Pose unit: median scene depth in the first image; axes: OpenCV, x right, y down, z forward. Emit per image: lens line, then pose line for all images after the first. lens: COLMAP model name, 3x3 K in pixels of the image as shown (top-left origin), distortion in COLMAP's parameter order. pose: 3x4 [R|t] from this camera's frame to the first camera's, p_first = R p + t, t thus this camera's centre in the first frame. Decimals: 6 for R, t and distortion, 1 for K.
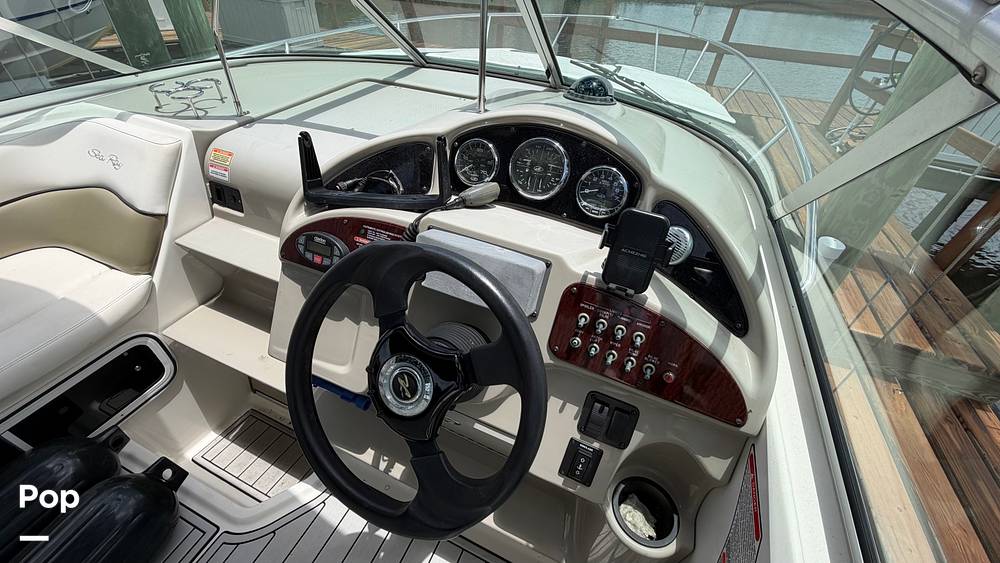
lens RADIAL K [[399.6, 0, 496.3], [0, 399.6, 279.5], [0, 0, 1]] dist [-0.000911, 0.000379]
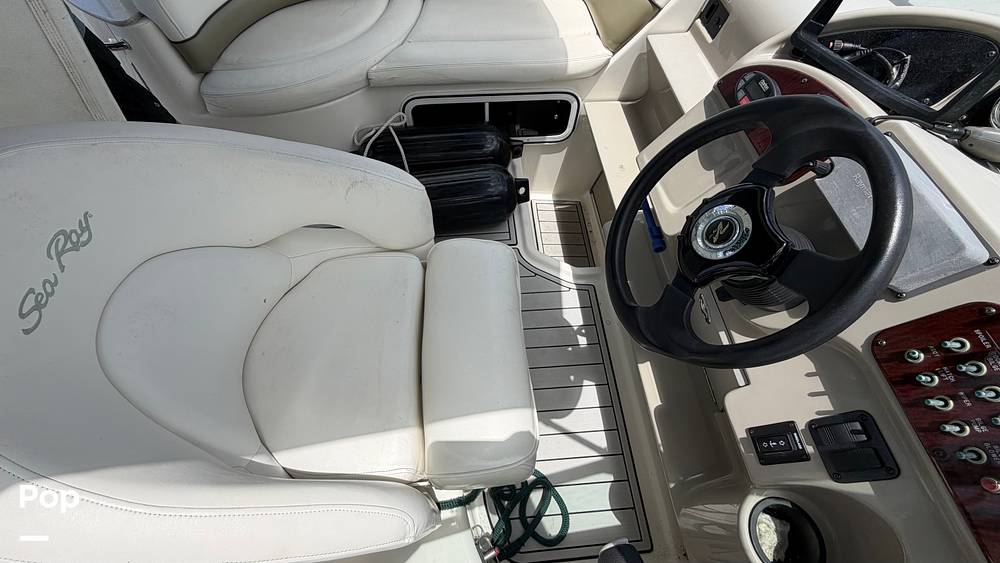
lens RADIAL K [[399.6, 0, 496.3], [0, 399.6, 279.5], [0, 0, 1]] dist [-0.000911, 0.000379]
pose [[0.468160, 0.739380, -0.483884, 0.062073], [-0.569423, 0.671173, 0.474641, 0.114781], [0.675710, 0.053327, 0.735236, -0.107416]]
